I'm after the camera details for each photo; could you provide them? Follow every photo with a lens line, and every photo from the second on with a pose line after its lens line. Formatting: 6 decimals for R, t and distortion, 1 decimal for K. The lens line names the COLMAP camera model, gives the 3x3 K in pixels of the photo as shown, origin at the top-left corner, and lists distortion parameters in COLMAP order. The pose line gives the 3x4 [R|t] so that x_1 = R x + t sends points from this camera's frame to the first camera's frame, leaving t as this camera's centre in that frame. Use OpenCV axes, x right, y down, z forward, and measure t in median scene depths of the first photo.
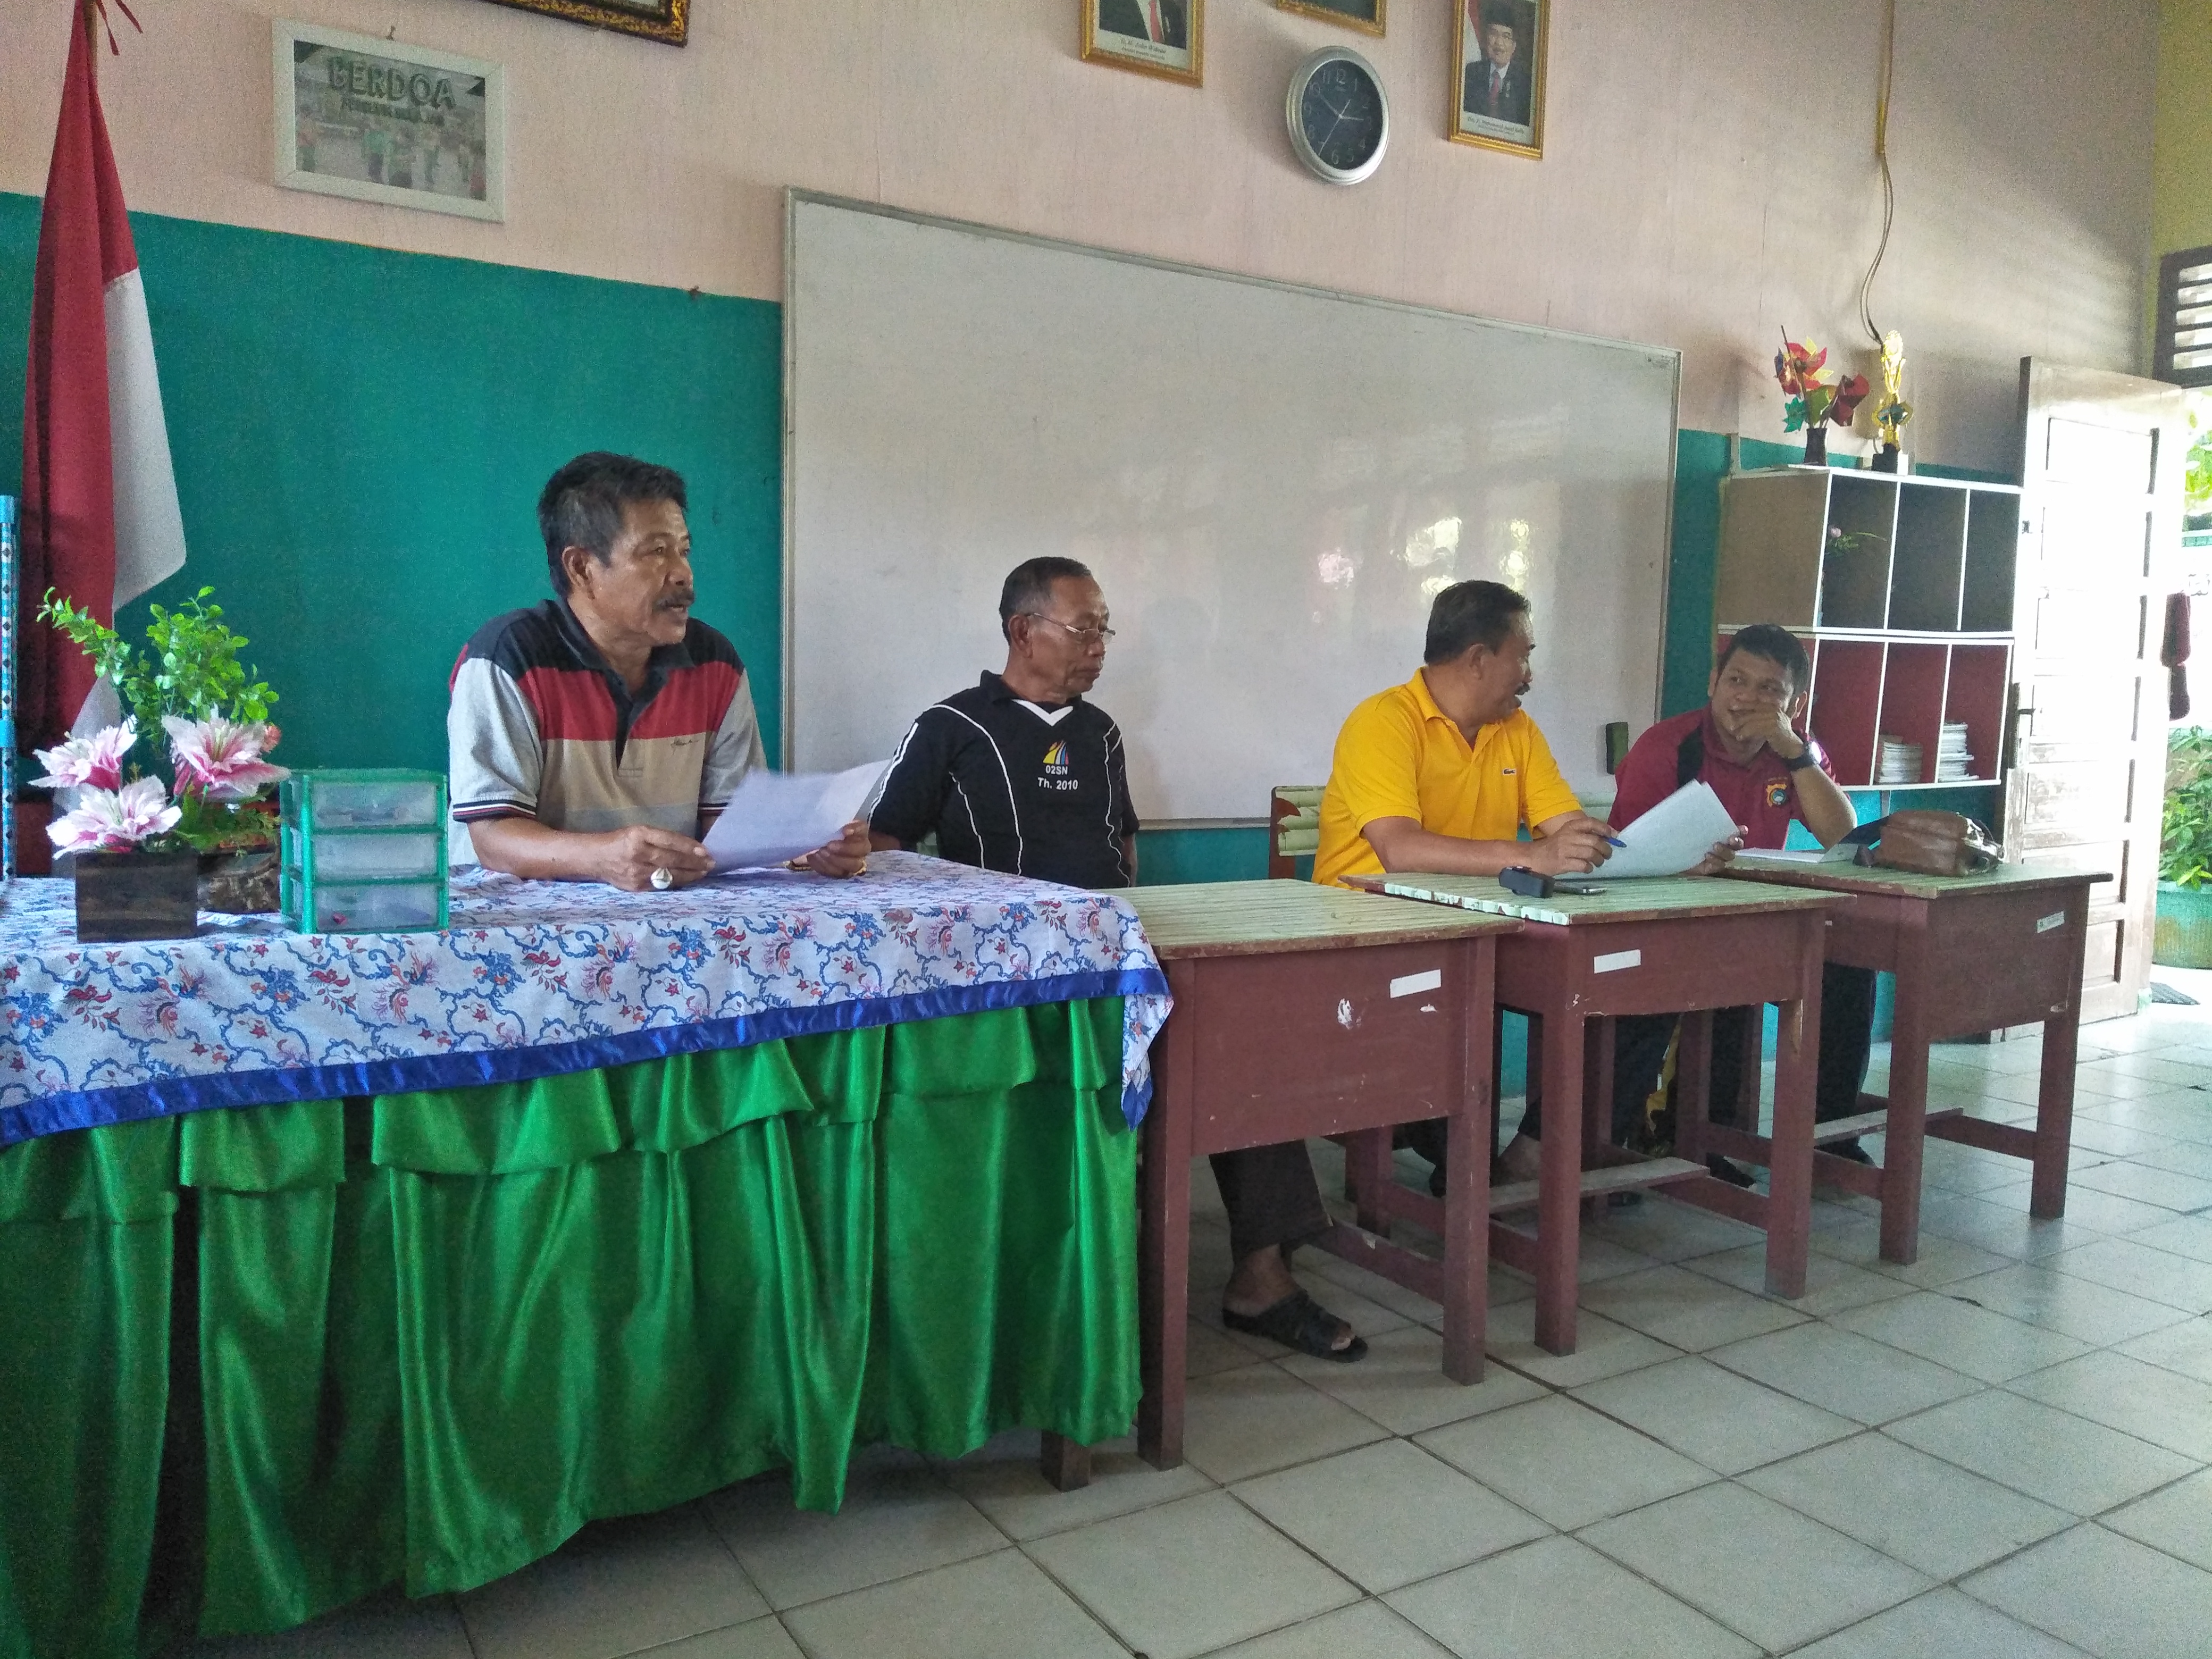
lens RADIAL K [[1670.7, 0, 1117.1], [0, 1670.7, 832.3], [0, 0, 1]] dist [0.013554, -0.019178]
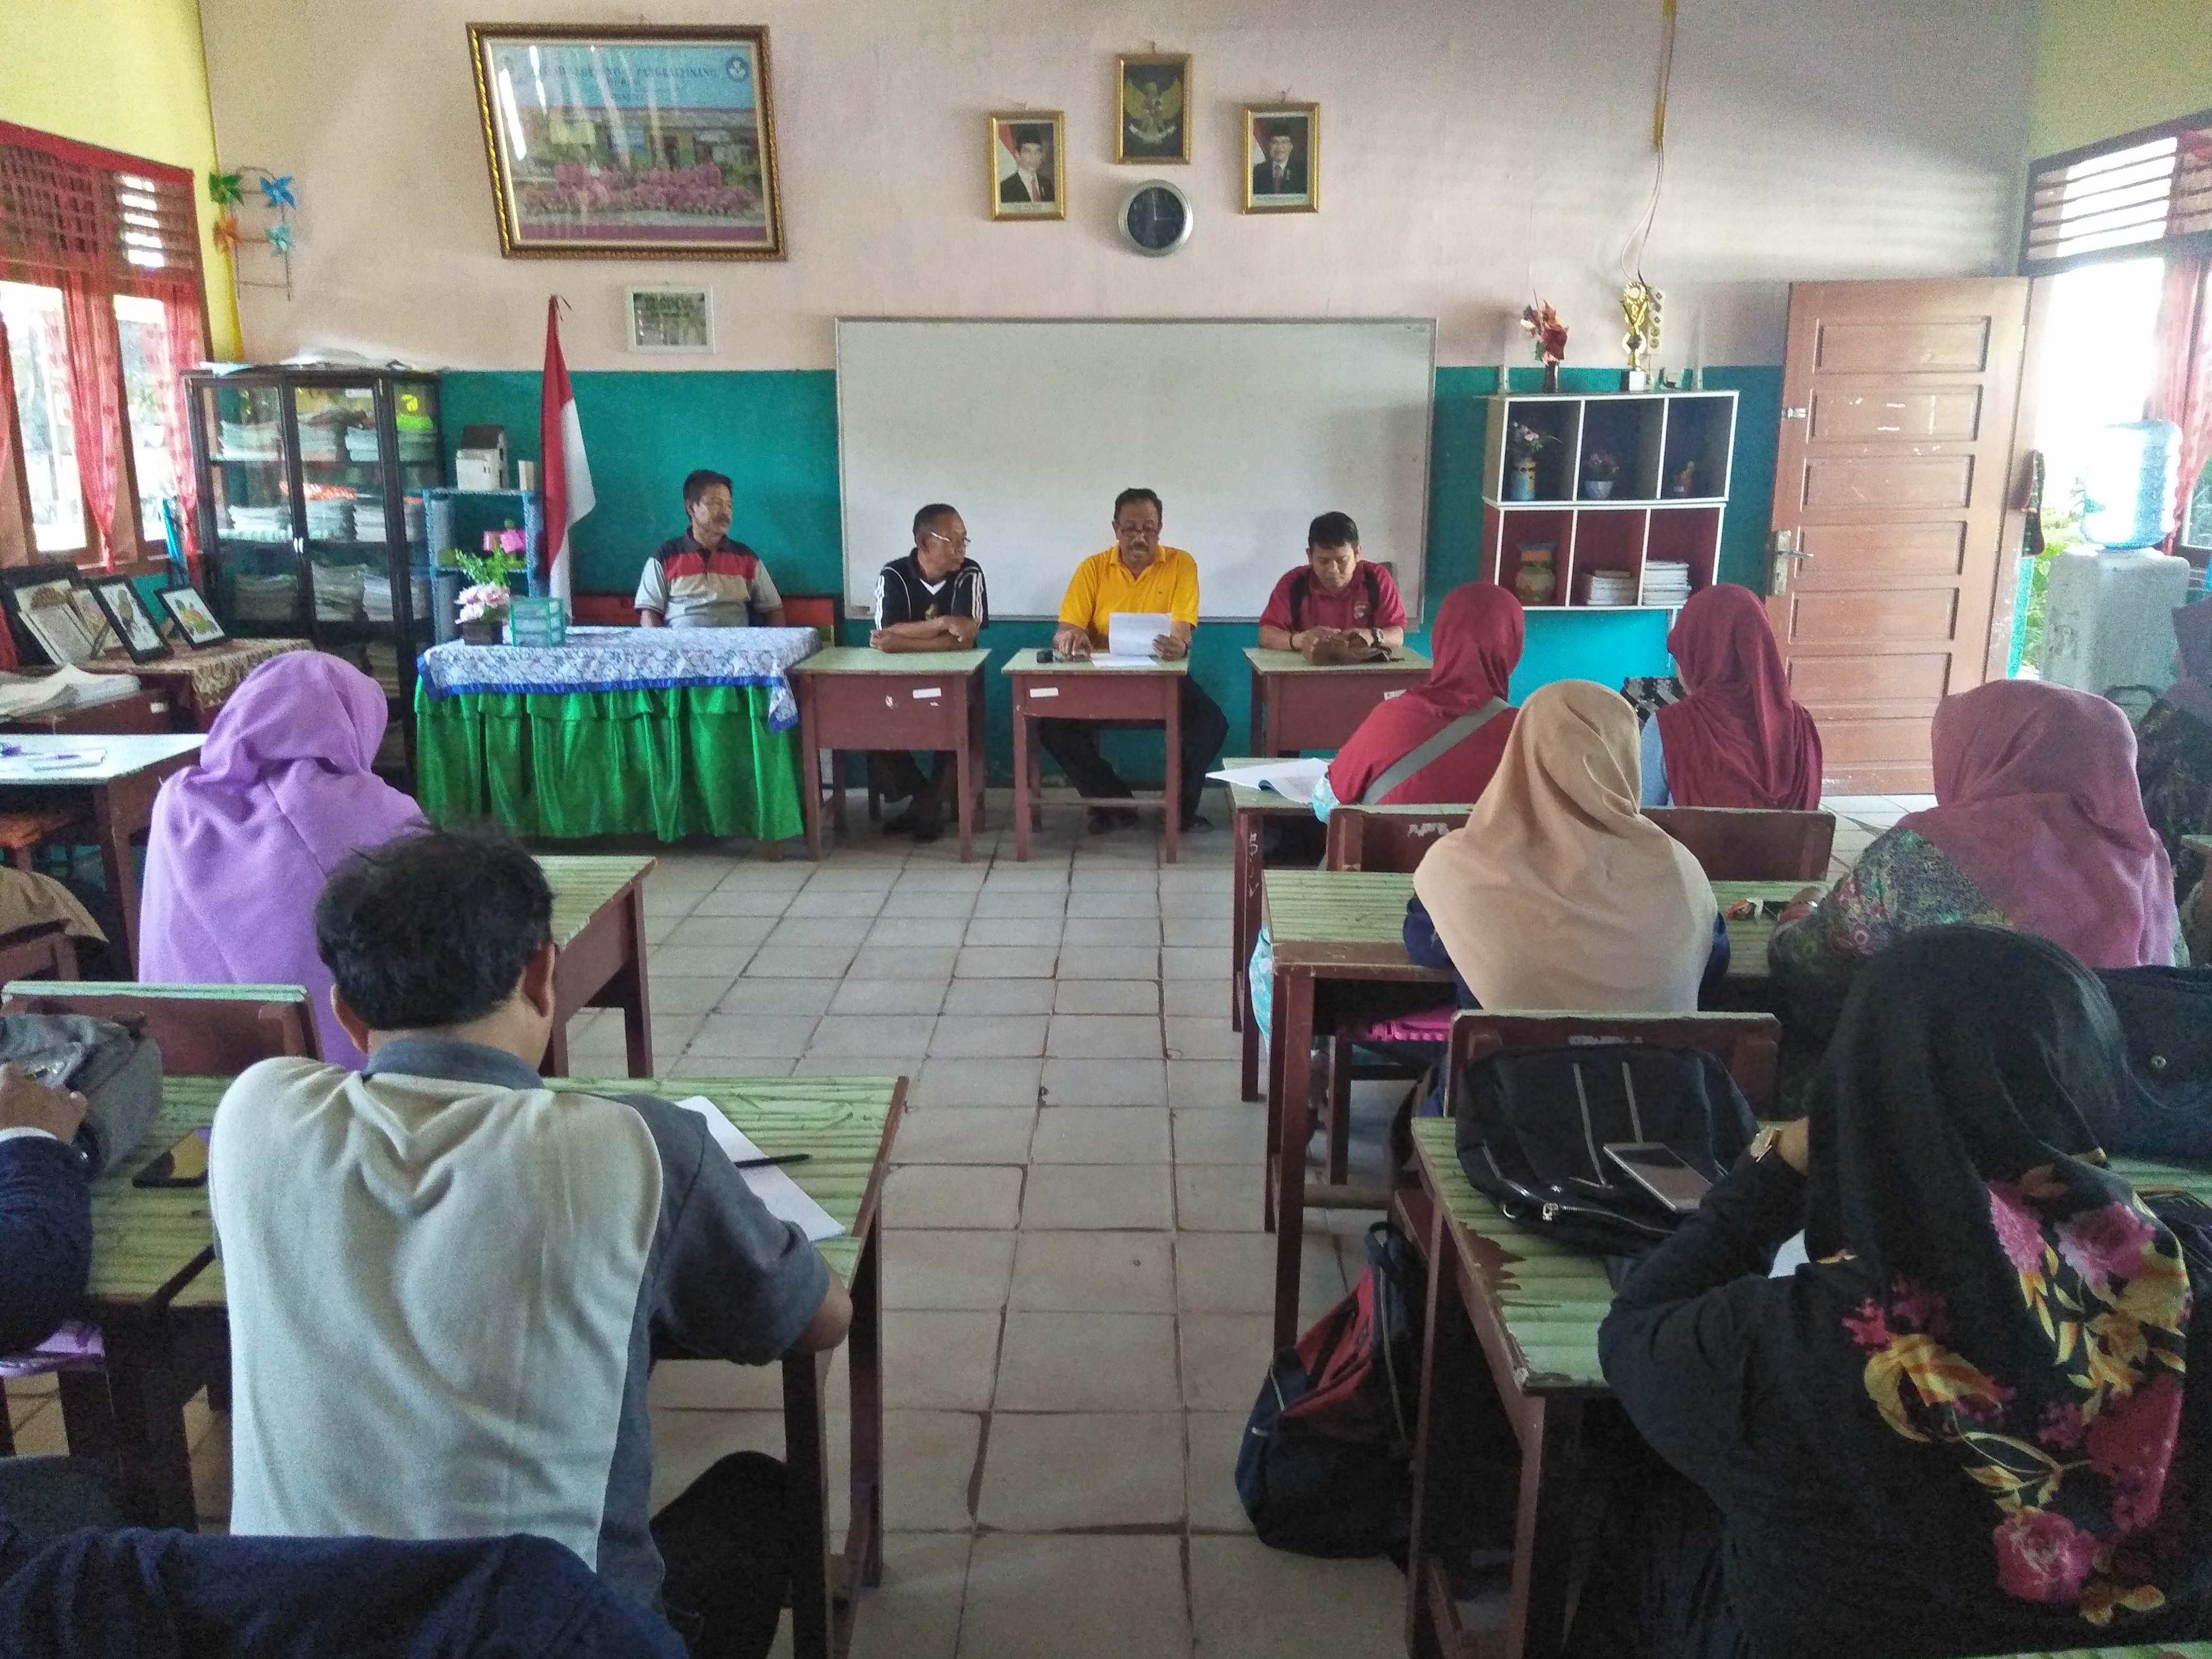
lens RADIAL K [[1670.7, 0, 1096.2], [0, 1670.7, 825.9], [0, 0, 1]] dist [0.013554, -0.019178]
pose [[0.841627, 0.108470, -0.529054, 1.420660], [-0.028606, 0.987201, 0.156896, -0.089632], [0.539301, -0.116914, 0.833958, -0.768281]]
